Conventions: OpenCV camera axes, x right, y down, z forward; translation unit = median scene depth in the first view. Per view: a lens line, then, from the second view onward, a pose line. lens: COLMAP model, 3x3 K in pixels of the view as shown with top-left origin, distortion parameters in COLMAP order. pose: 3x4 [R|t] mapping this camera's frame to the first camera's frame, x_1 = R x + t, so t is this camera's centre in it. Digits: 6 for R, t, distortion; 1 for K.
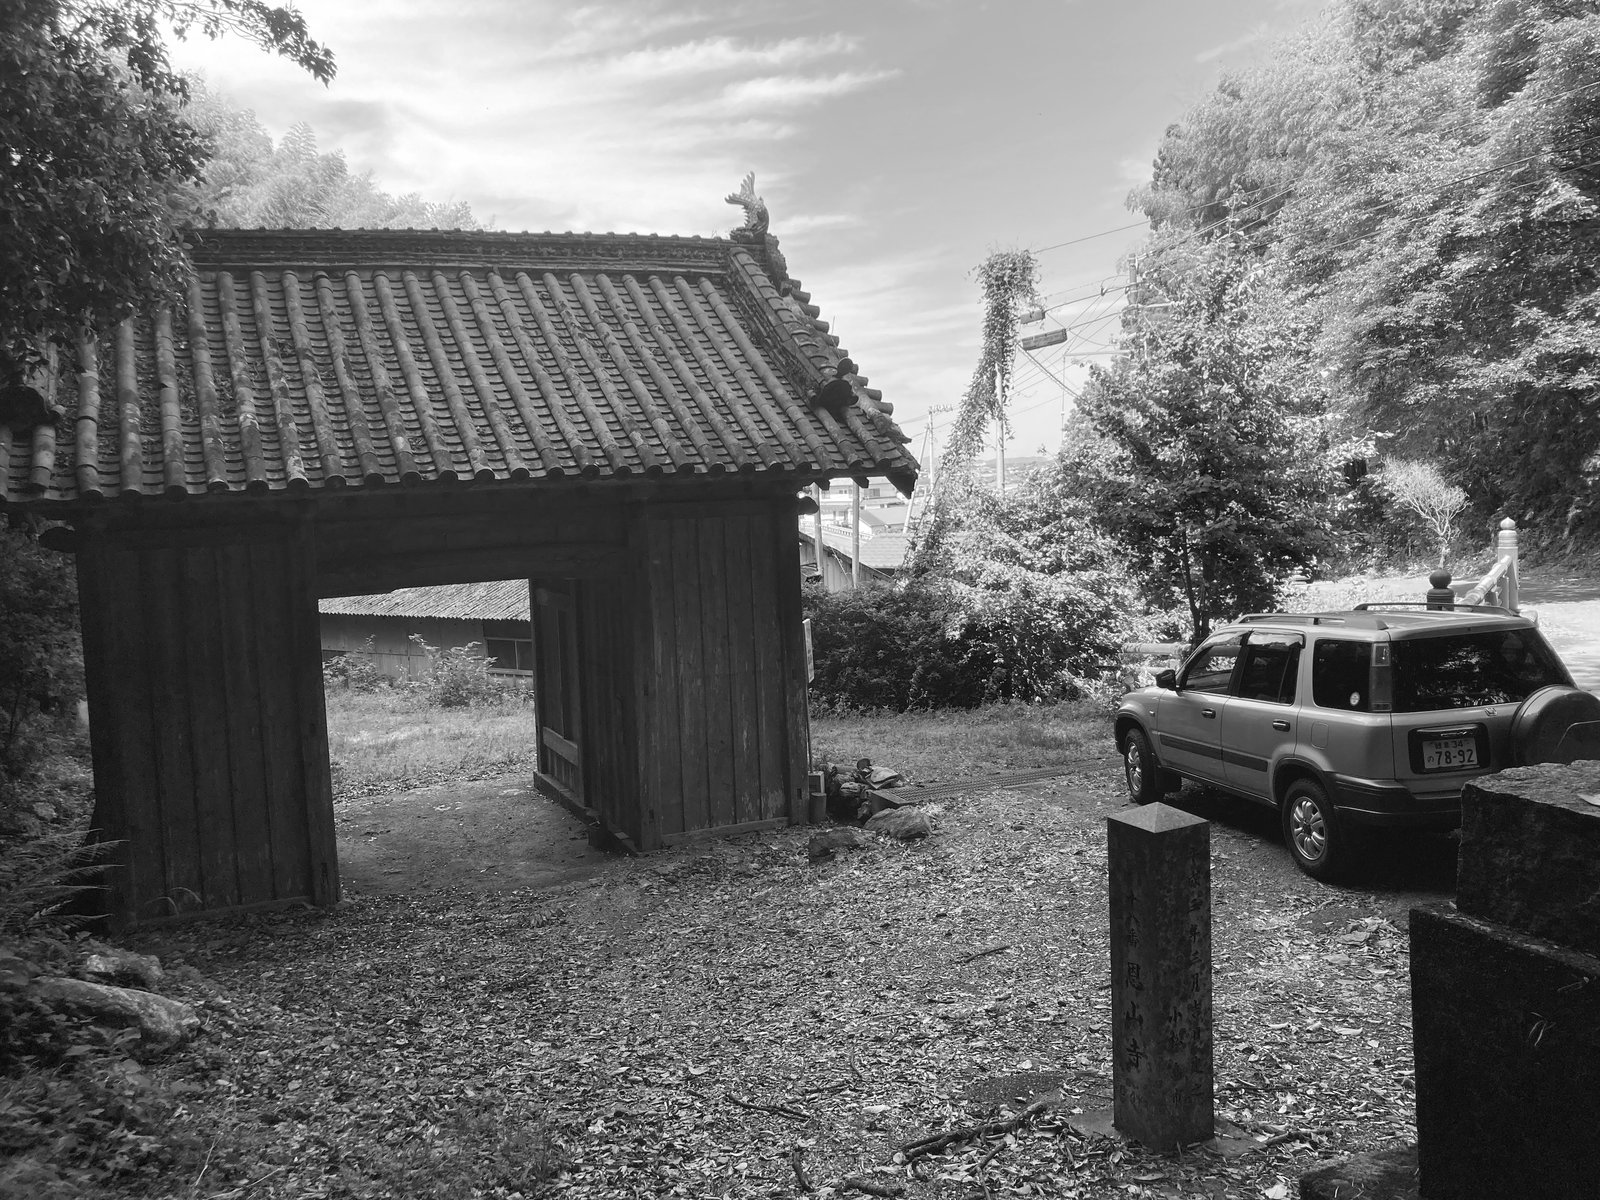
lens RADIAL K [[1289.9, 0, 777.1], [0, 1289.9, 605.9], [0, 0, 1]] dist [0.012879, -0.013883]
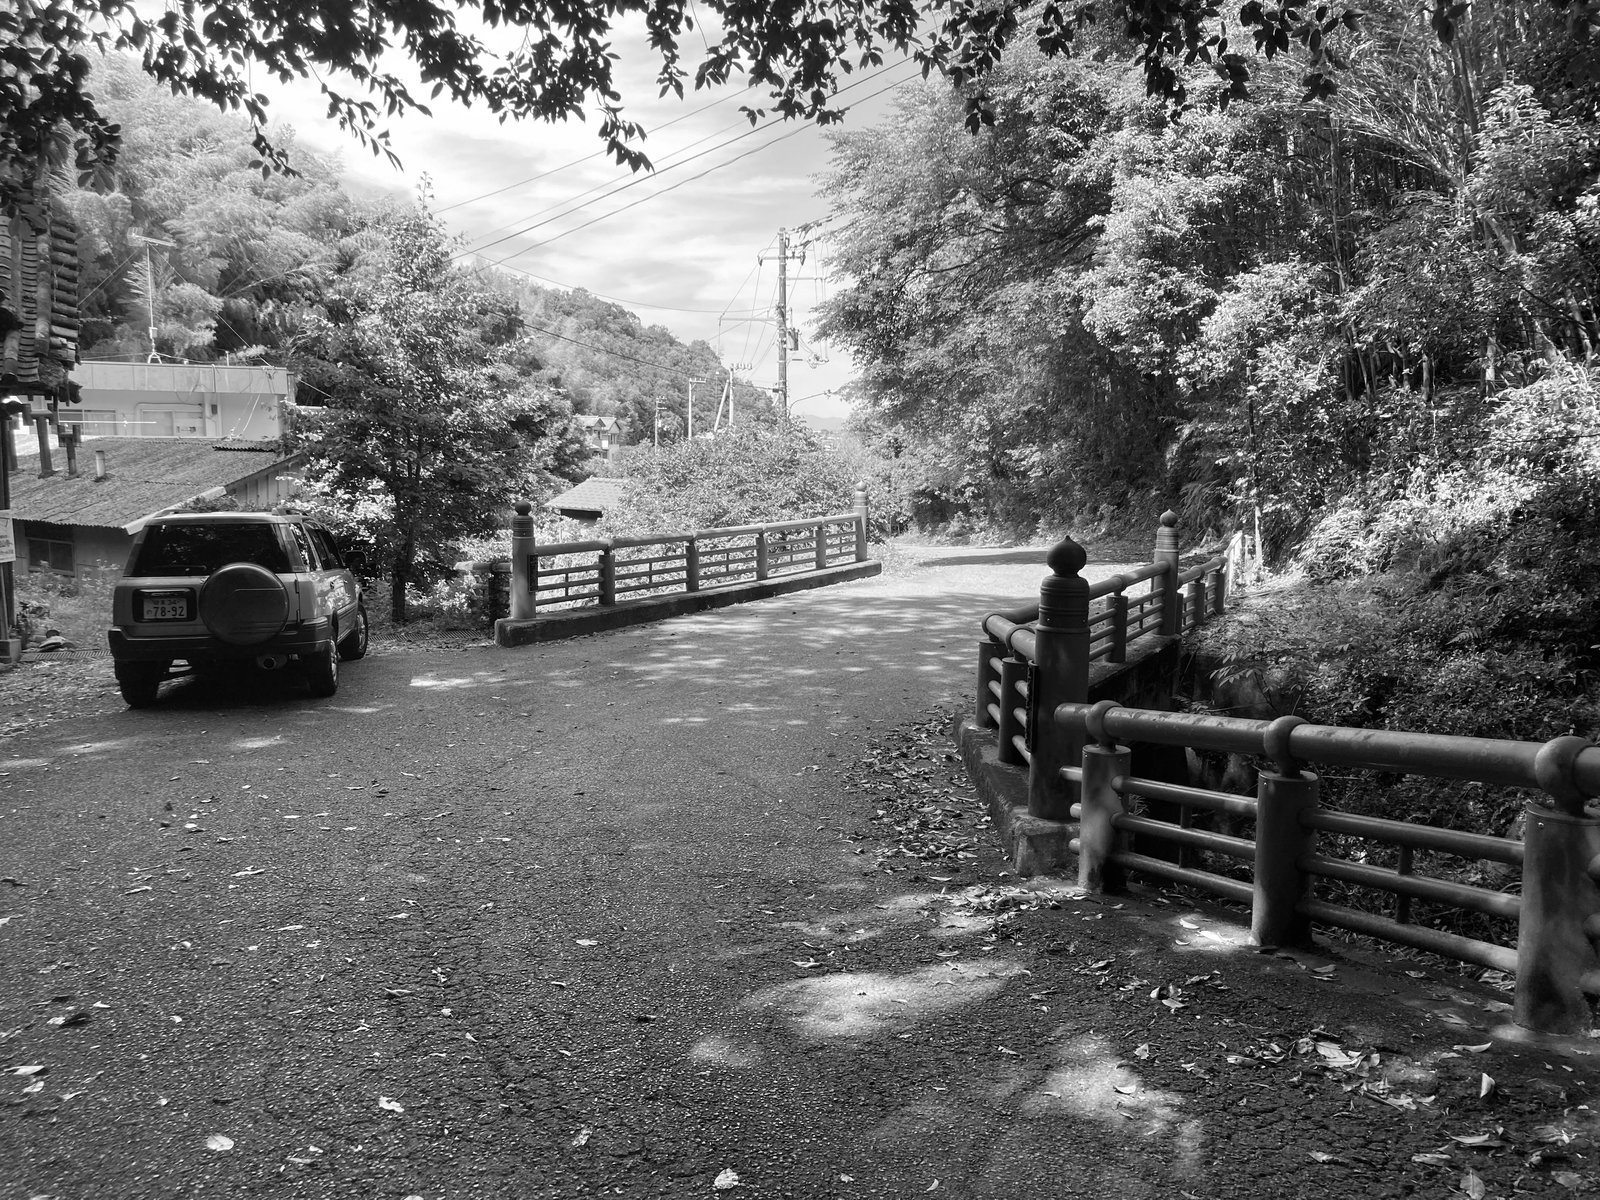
lens RADIAL K [[1287.6, 0, 800.0], [0, 1287.6, 600.0], [0, 0, 1]] dist [0.001430, -0.014085]
pose [[0.995073, 0.057311, 0.080900, 0.707830], [-0.059607, 0.997877, 0.026249, 0.020189], [-0.079224, -0.030942, 0.996377, -0.258254]]
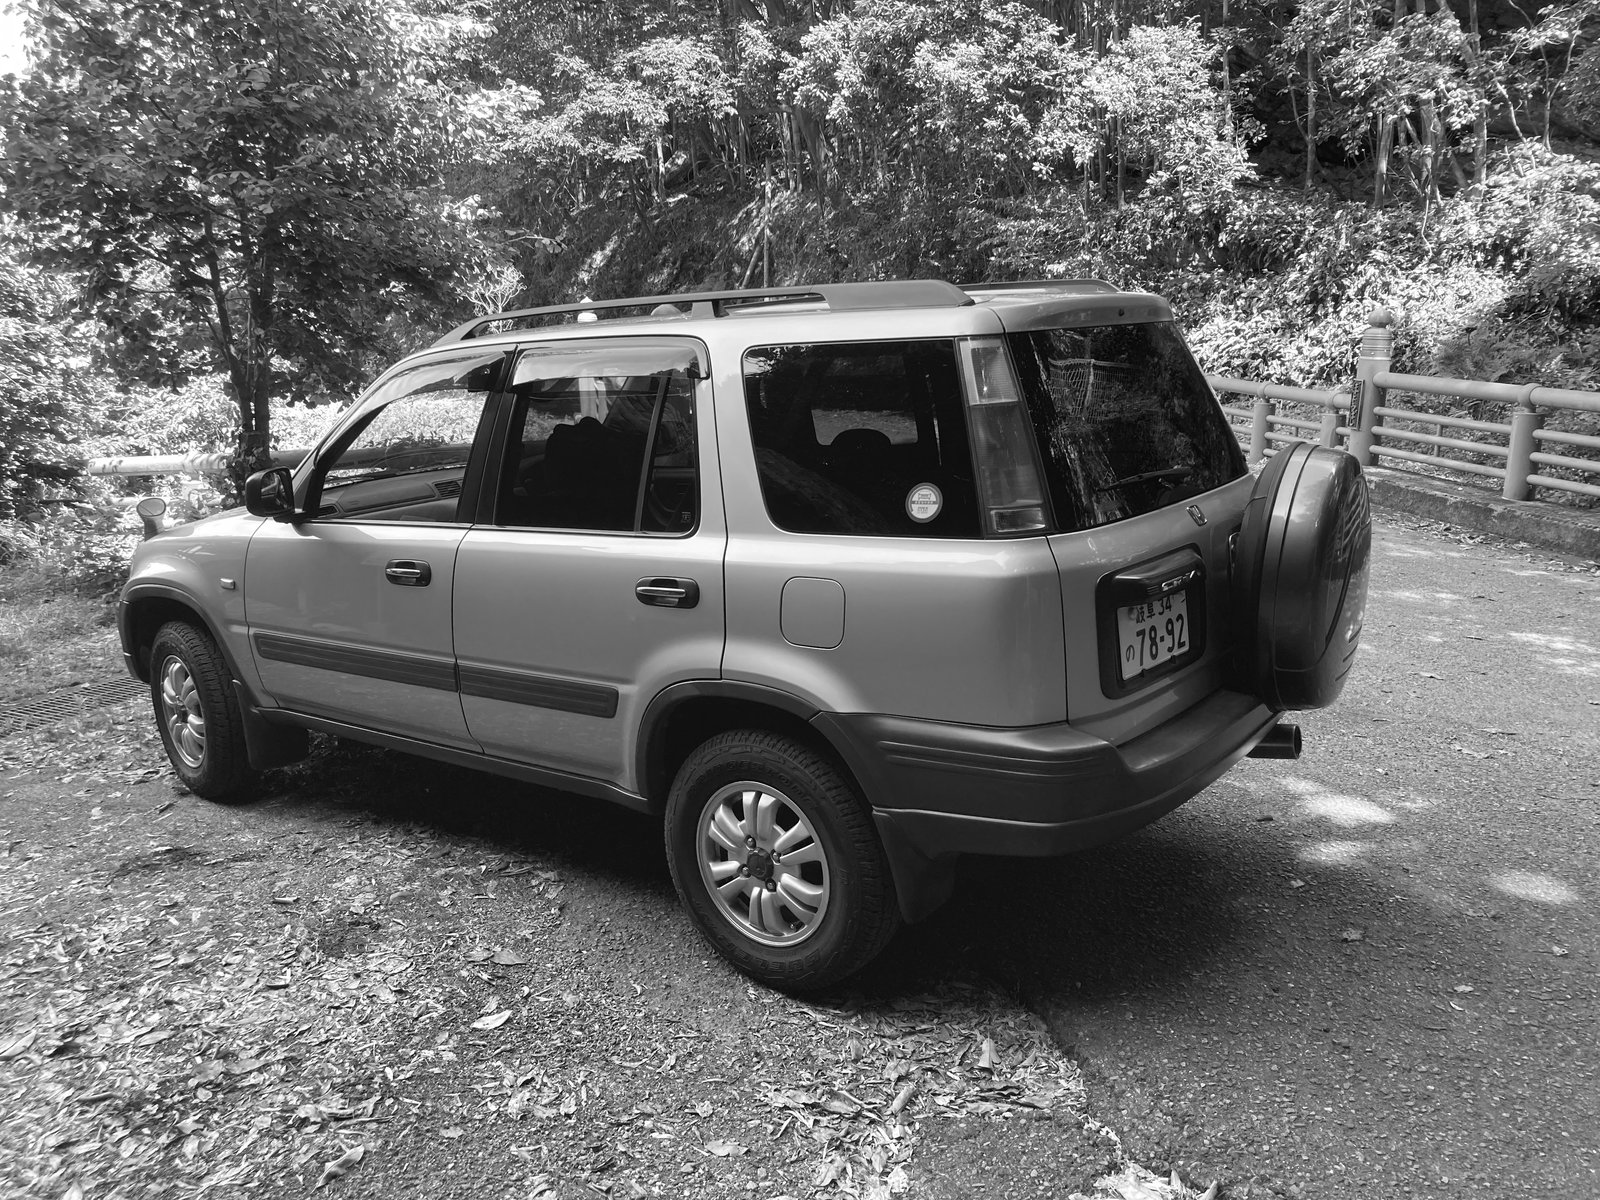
lens RADIAL K [[1289.7, 0, 796.3], [0, 1289.7, 587.1], [0, 0, 1]] dist [0.017353, -0.020412]
pose [[0.709036, -0.093224, 0.698983, 0.121238], [0.016697, 0.993164, 0.115523, 0.037055], [-0.704974, -0.070239, 0.705746, 0.534651]]
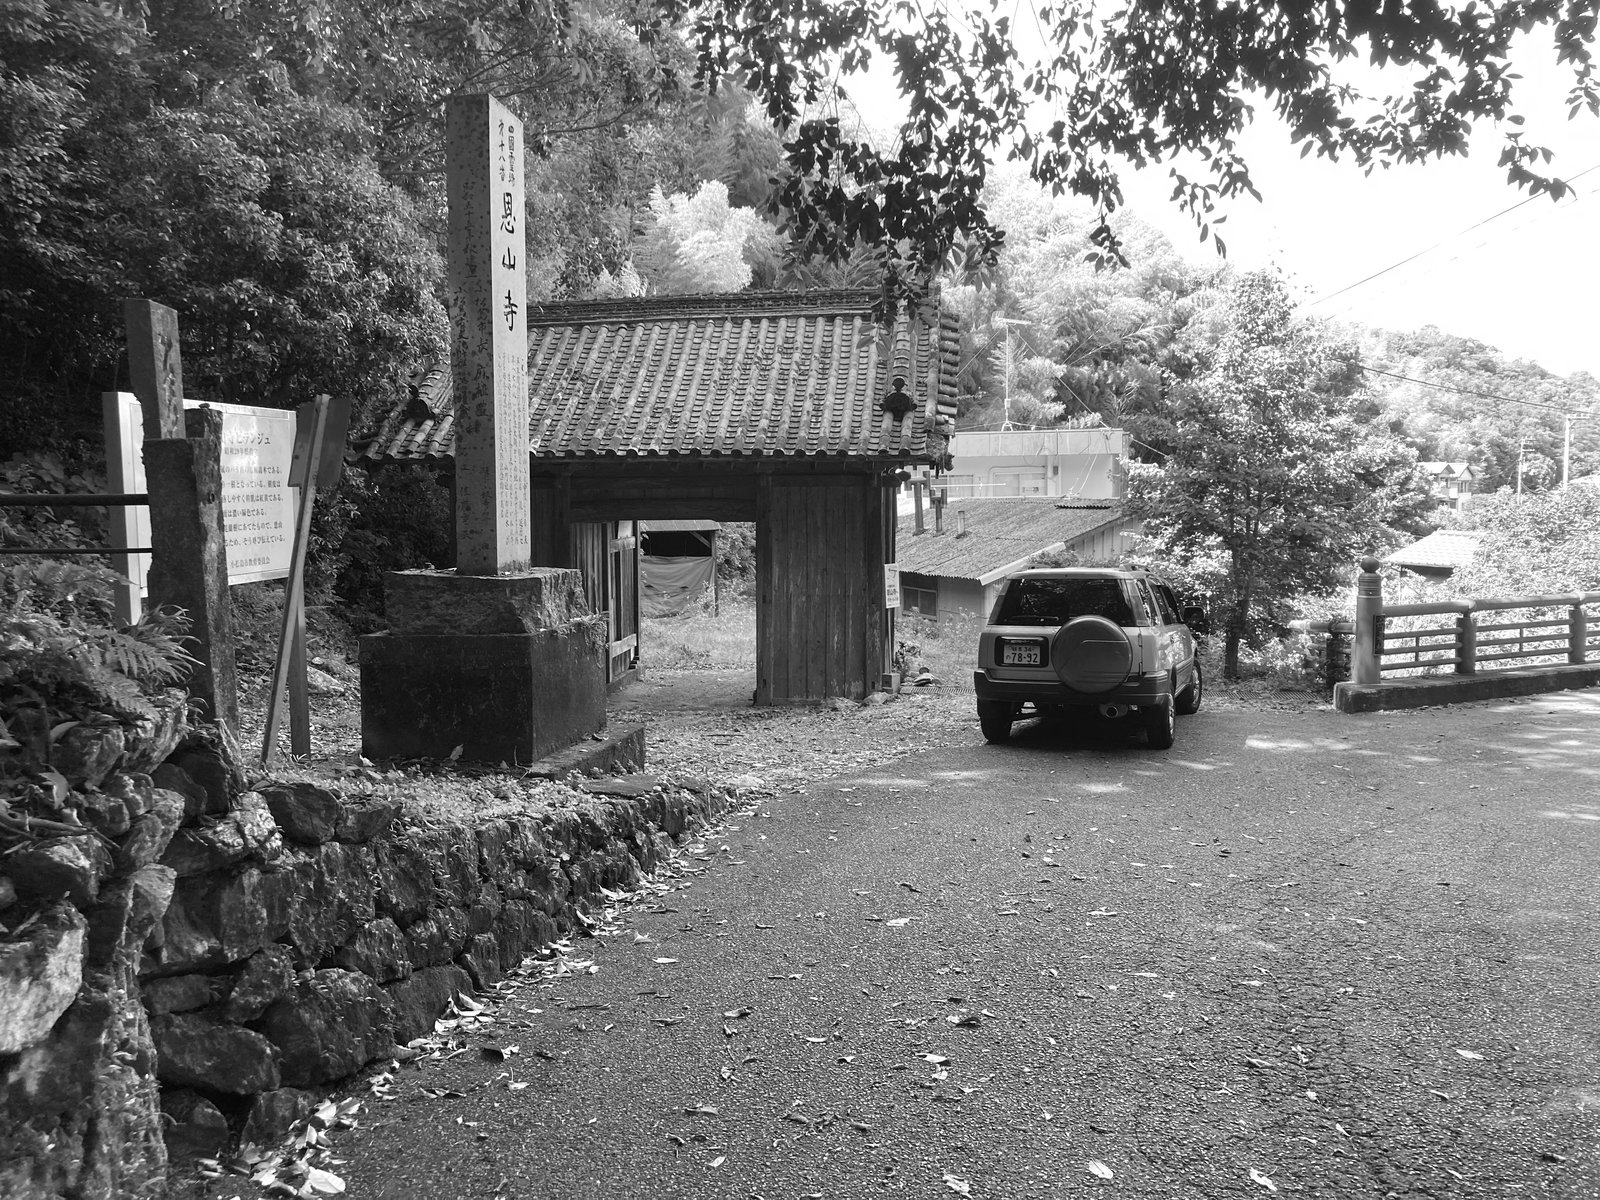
lens RADIAL K [[1289.7, 0, 796.3], [0, 1289.7, 587.1], [0, 0, 1]] dist [0.017353, -0.020412]
pose [[0.854749, 0.080213, -0.512806, 0.695677], [-0.081572, 0.996469, 0.019903, 0.018673], [0.512592, 0.024818, 0.858274, -0.267755]]
